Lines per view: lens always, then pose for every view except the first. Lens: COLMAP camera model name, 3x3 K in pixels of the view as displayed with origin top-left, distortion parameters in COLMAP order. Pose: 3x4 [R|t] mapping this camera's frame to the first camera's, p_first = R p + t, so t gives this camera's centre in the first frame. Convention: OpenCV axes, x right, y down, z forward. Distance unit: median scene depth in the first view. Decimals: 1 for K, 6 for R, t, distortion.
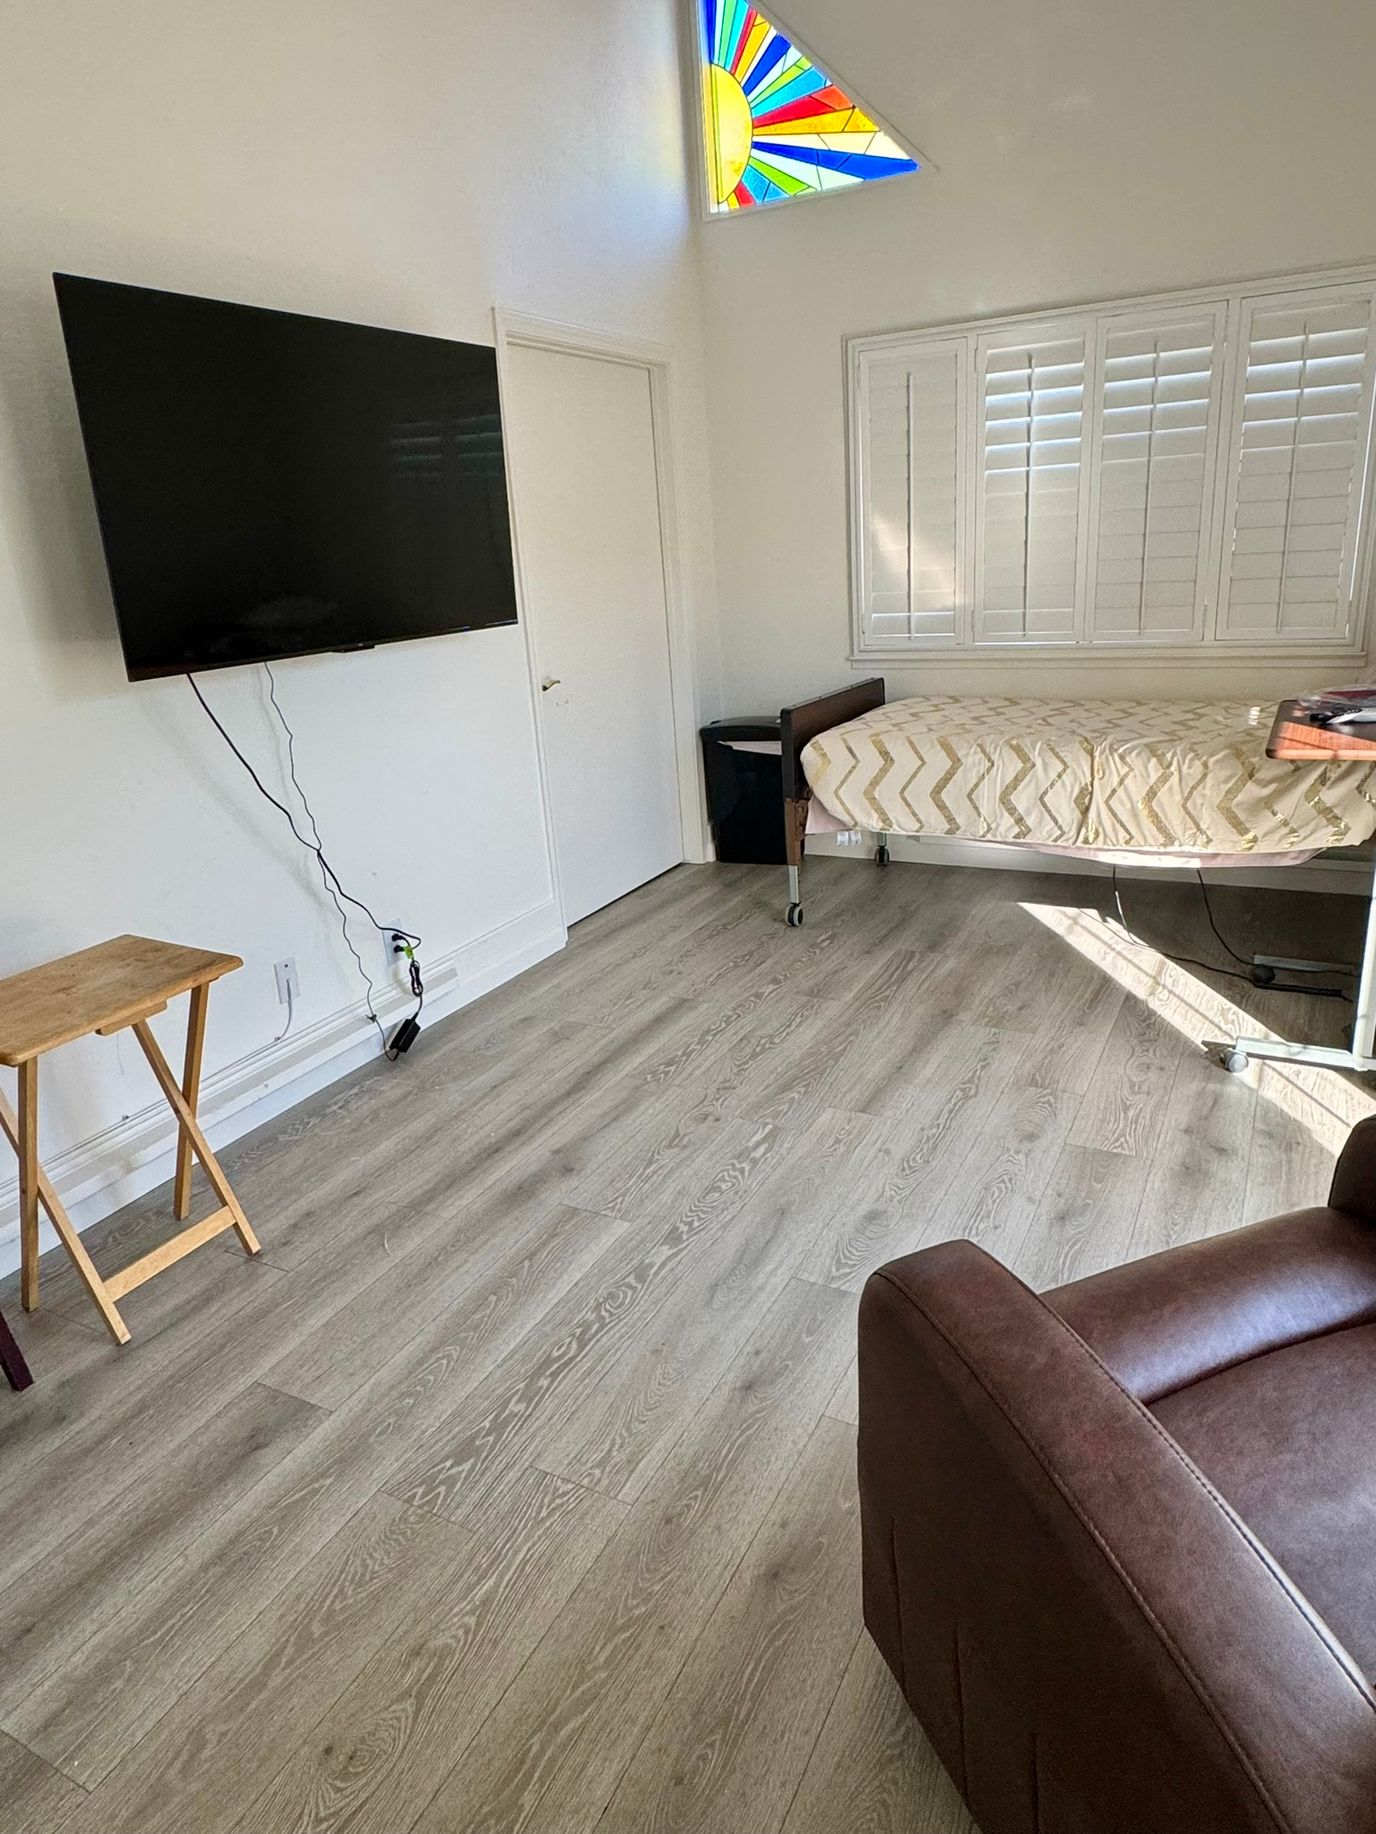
lens RADIAL K [[1146.8, 0, 688.0], [0, 1146.8, 917.0], [0, 0, 1]] dist [-0.003254, 0.000898]
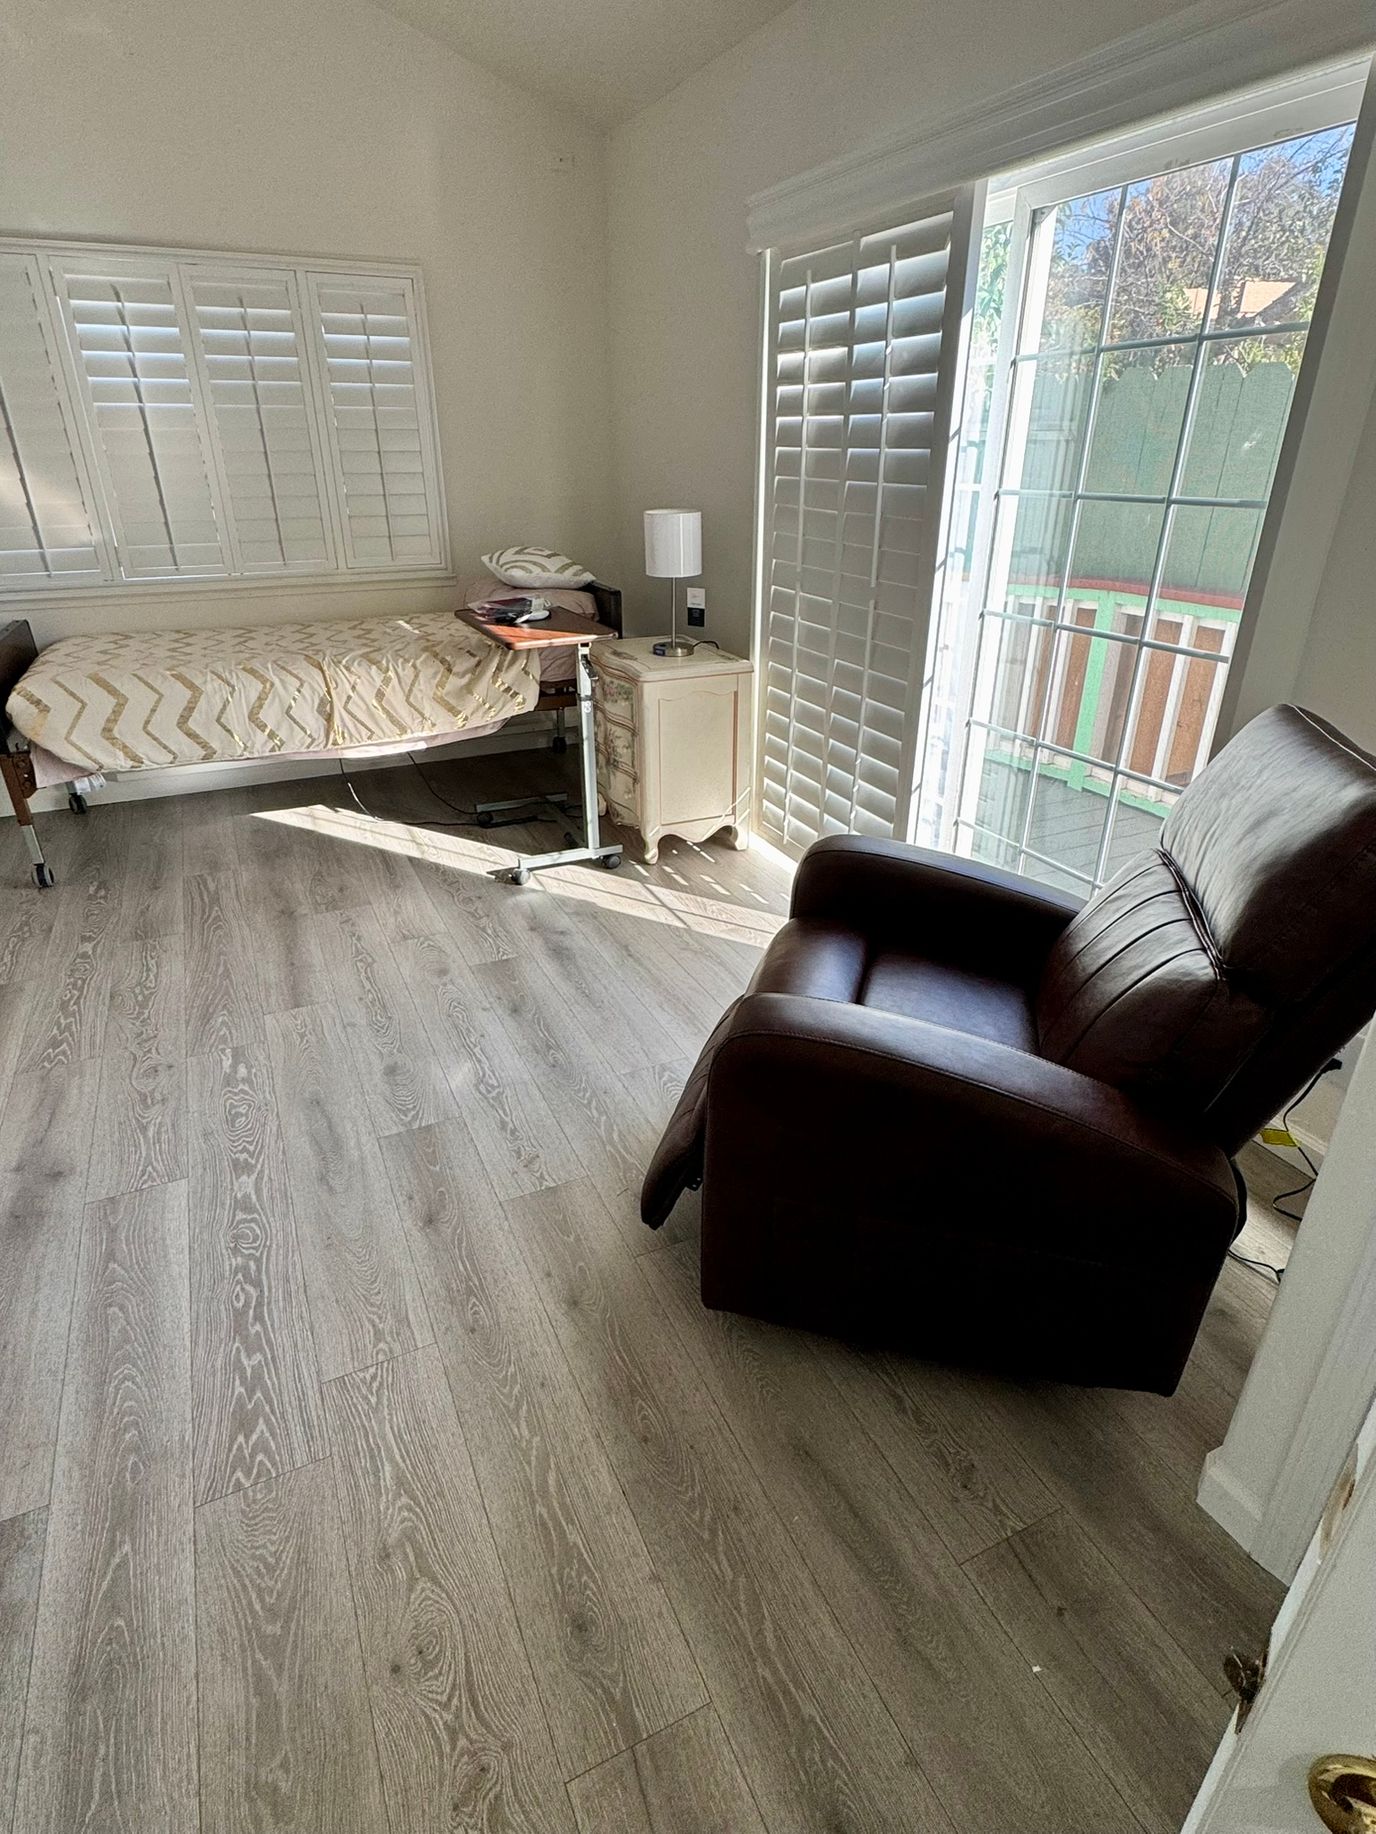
lens RADIAL K [[977.0, 0, 688.5], [0, 977.0, 925.1], [0, 0, 1]] dist [-0.003441, -0.001579]
pose [[0.589778, -0.297779, 0.750659, -0.257605], [0.220074, 0.953617, 0.205382, -0.013661], [-0.777000, 0.044070, 0.627956, 0.089862]]
